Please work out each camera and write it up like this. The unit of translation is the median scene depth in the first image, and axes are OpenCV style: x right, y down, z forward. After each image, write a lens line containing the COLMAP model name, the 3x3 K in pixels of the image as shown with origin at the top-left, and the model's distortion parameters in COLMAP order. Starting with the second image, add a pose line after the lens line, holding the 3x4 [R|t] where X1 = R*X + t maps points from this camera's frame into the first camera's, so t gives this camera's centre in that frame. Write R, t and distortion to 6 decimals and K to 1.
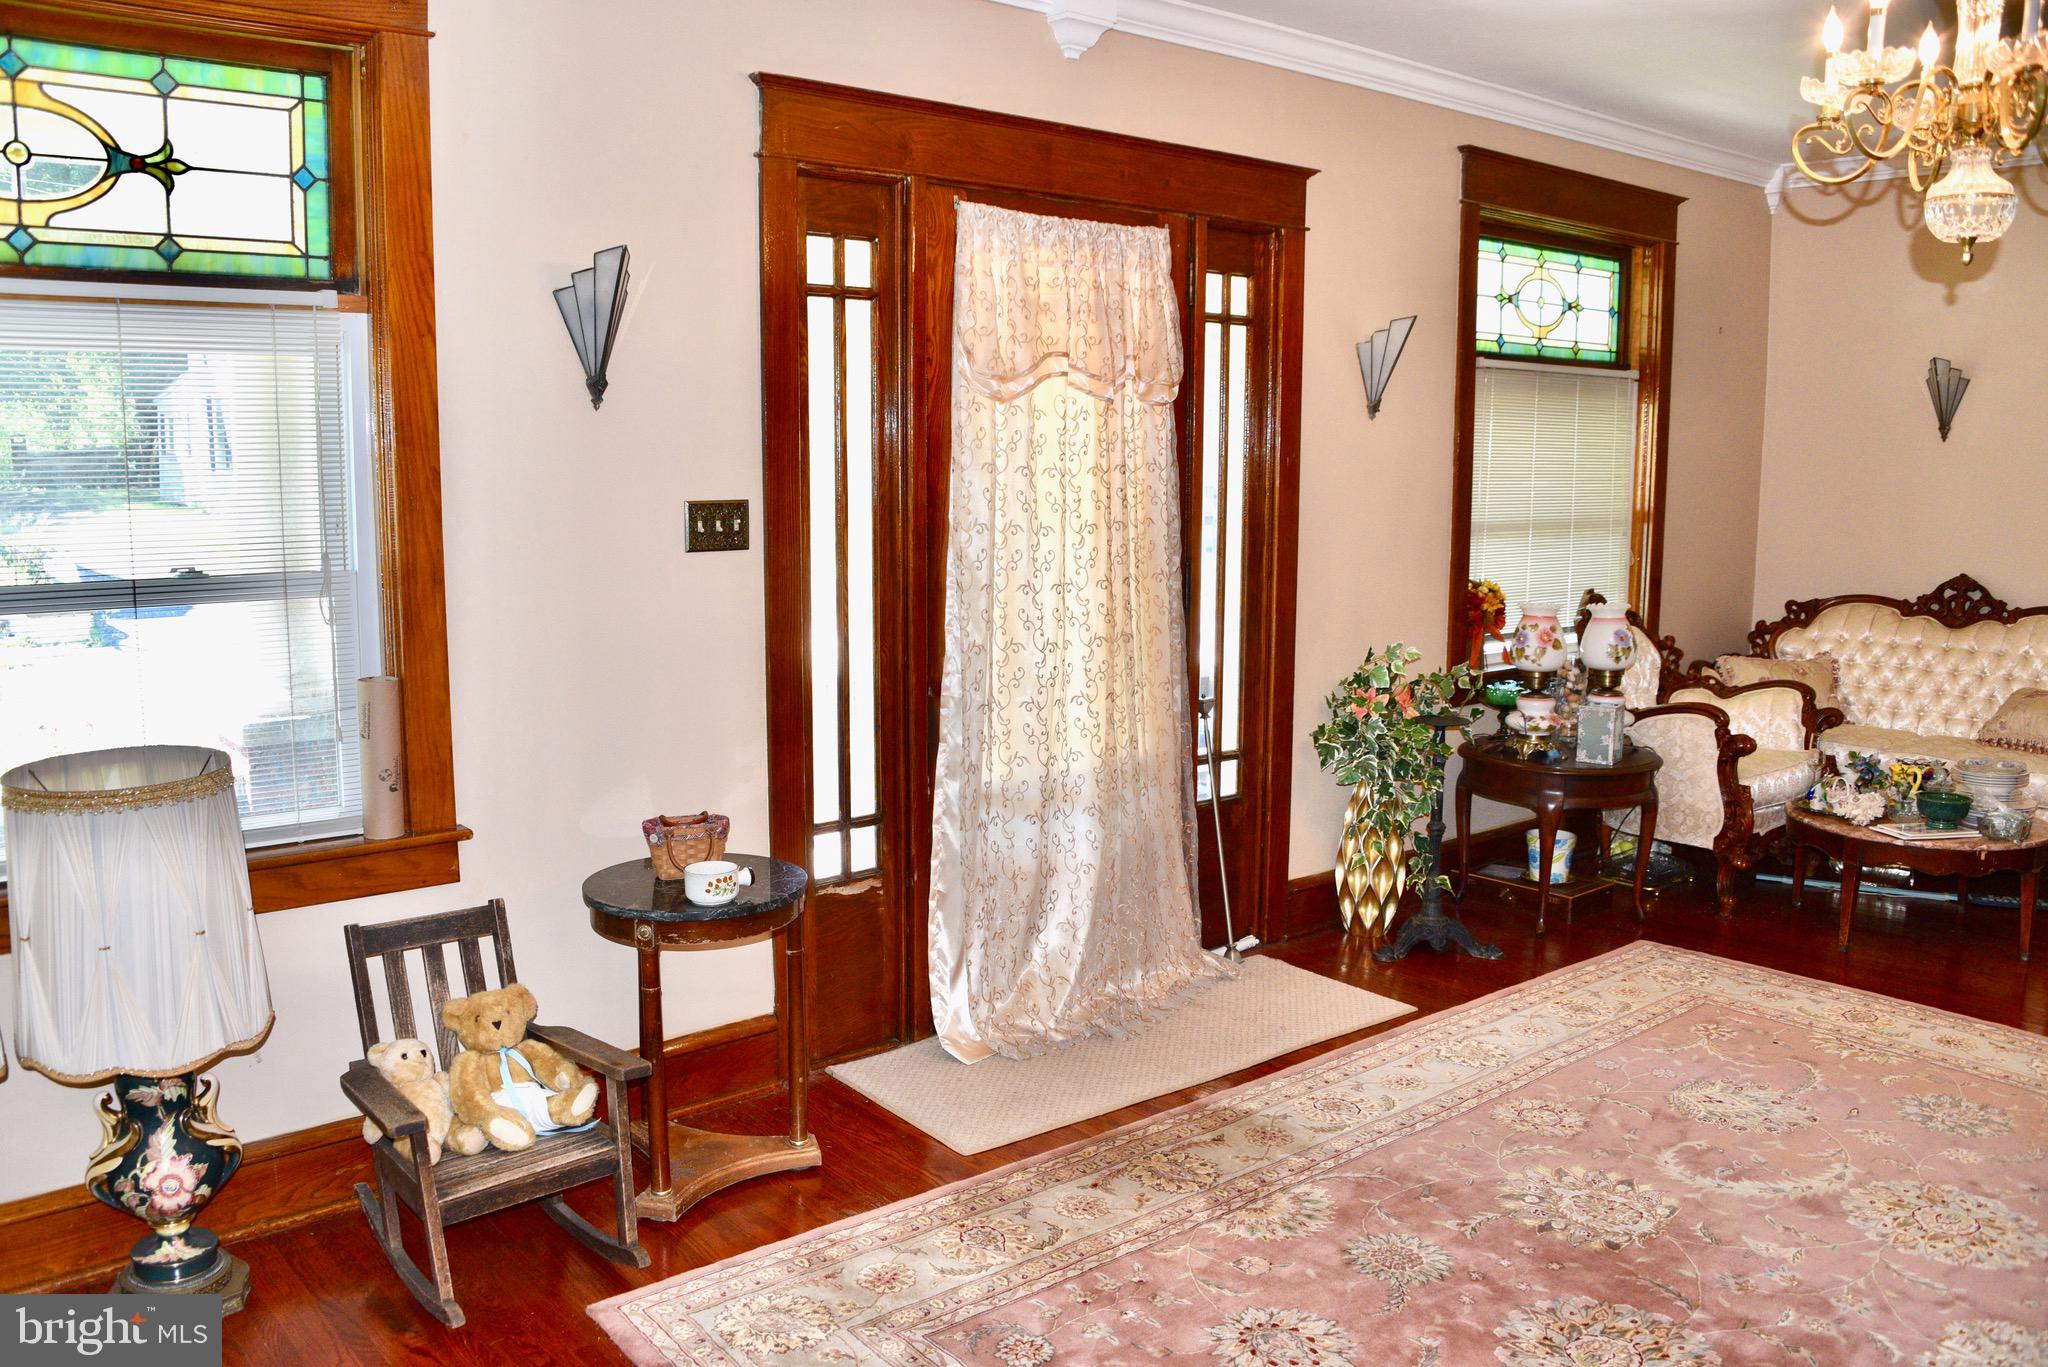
lens RADIAL K [[1624.3, 0, 1024.0], [0, 1624.3, 683.5], [0, 0, 1]] dist [-0.160147, 0.090382]
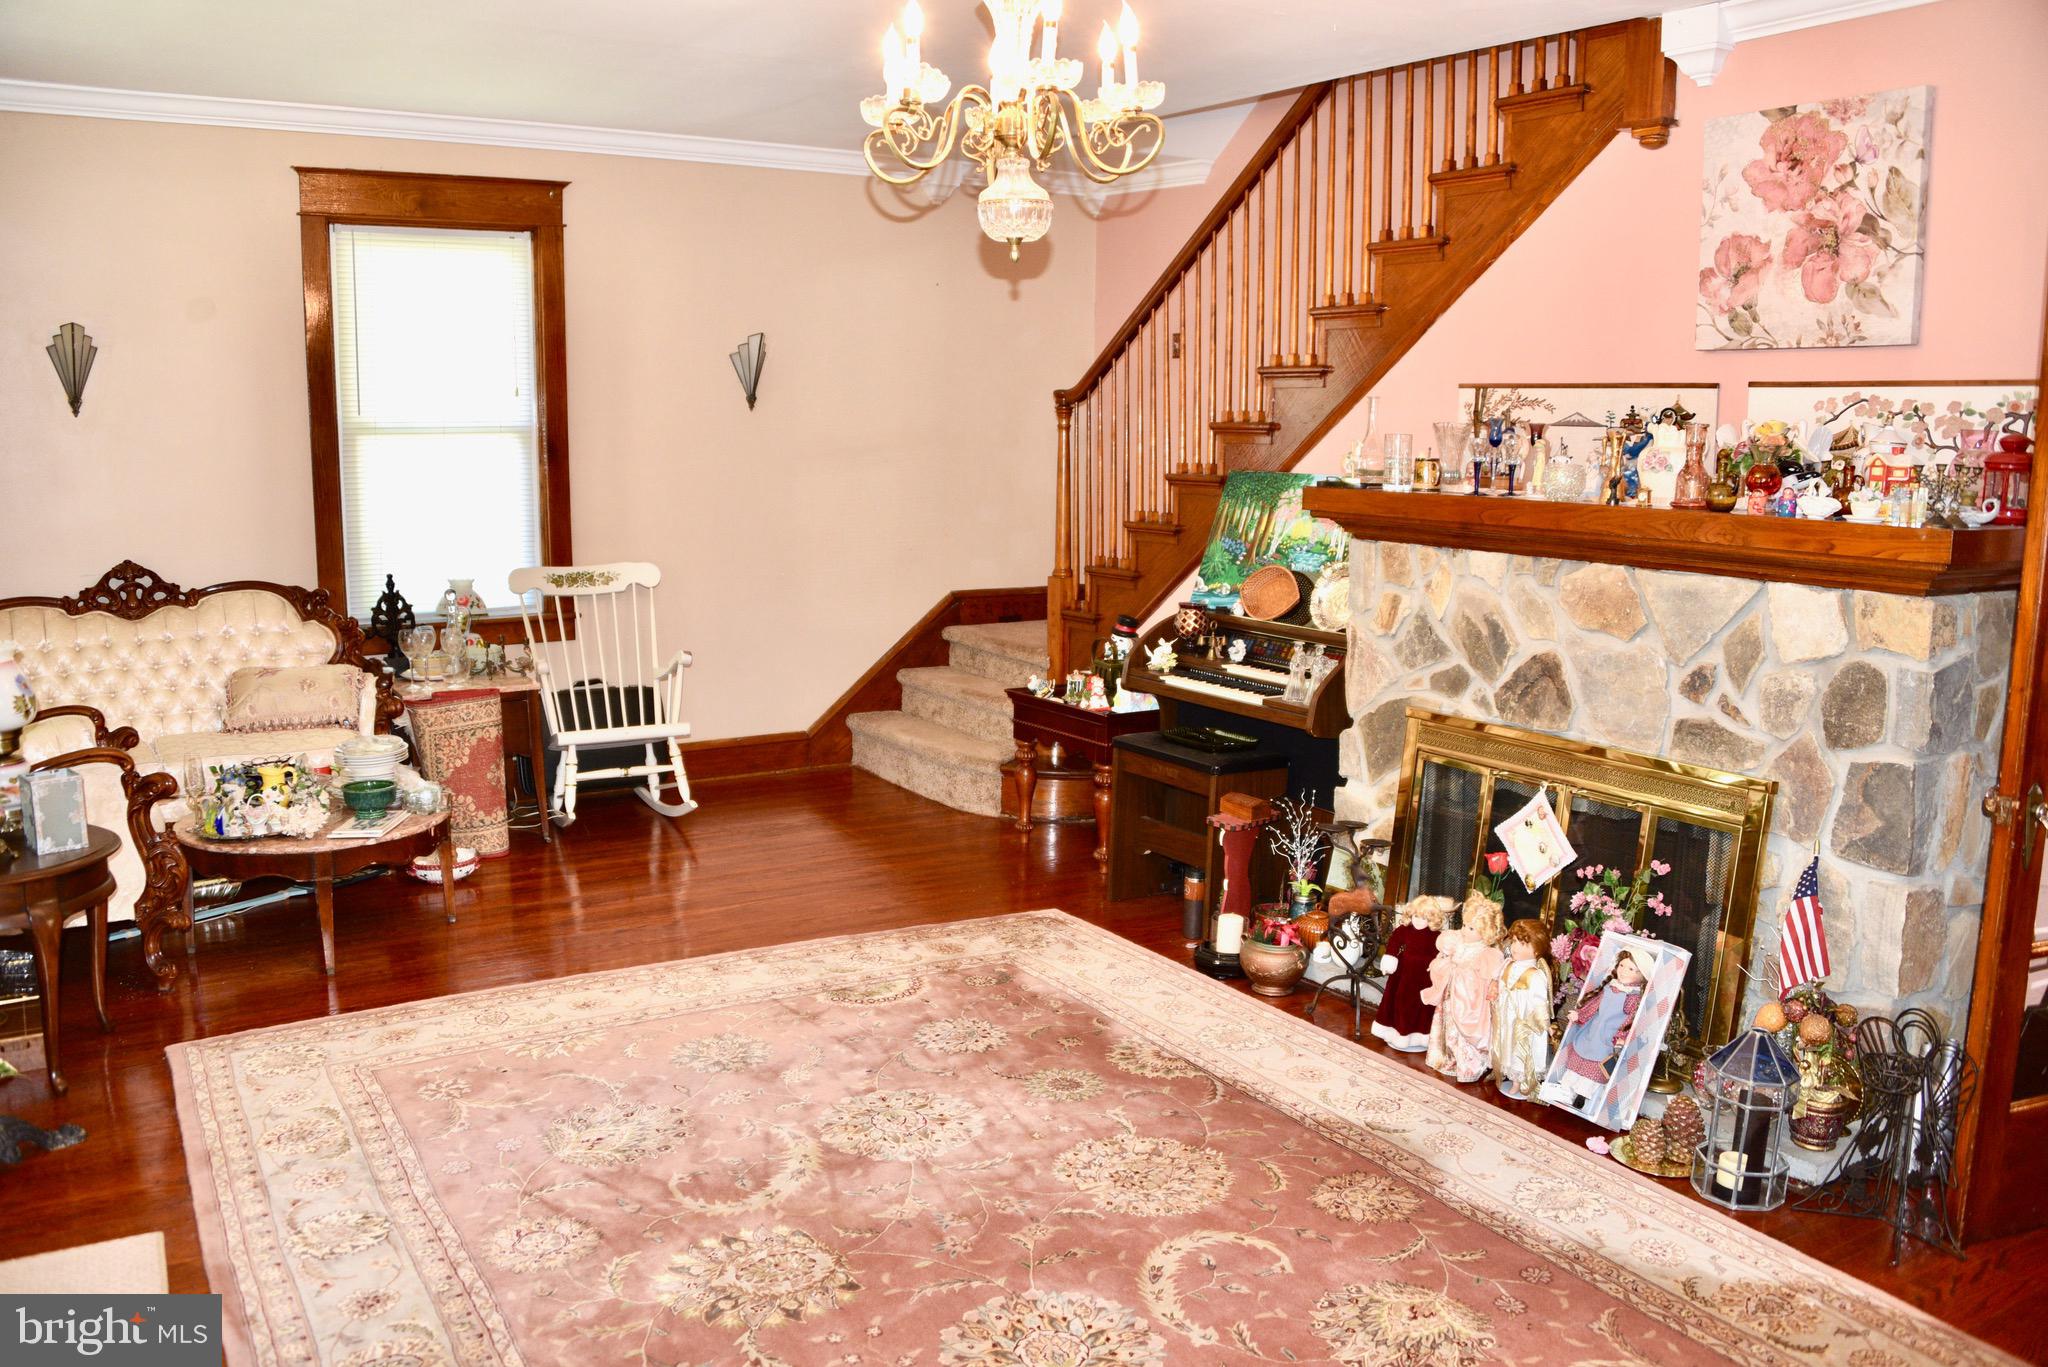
lens RADIAL K [[1624.3, 0, 1024.0], [0, 1624.3, 683.5], [0, 0, 1]] dist [-0.160147, 0.090382]
pose [[0.140409, -0.163302, 0.976533, -0.325108], [0.142542, 0.979363, 0.143280, -0.078288], [-0.979779, 0.119079, 0.160789, 0.480572]]
